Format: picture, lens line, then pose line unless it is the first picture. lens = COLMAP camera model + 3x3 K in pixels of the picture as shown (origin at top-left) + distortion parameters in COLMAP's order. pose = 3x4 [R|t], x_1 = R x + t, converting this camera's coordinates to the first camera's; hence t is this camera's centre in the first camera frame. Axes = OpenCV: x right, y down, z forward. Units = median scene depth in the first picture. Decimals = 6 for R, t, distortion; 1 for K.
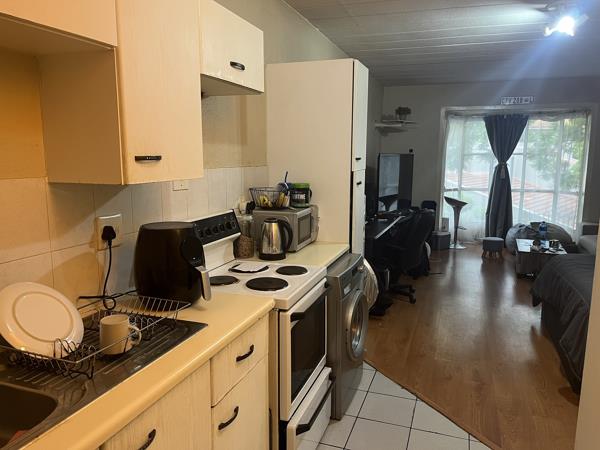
lens RADIAL K [[458.9, 0, 302.1], [0, 458.9, 226.2], [0, 0, 1]] dist [0.040233, -0.005547]
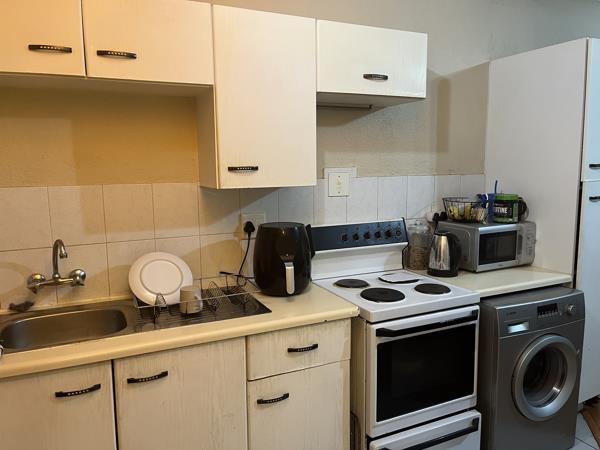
lens RADIAL K [[458.9, 0, 302.1], [0, 458.9, 226.2], [0, 0, 1]] dist [0.040233, -0.005547]
pose [[0.693348, 0.088518, -0.715146, 0.486495], [-0.097966, 0.994792, 0.028152, -0.030510], [0.713913, 0.050540, 0.698408, 0.181364]]
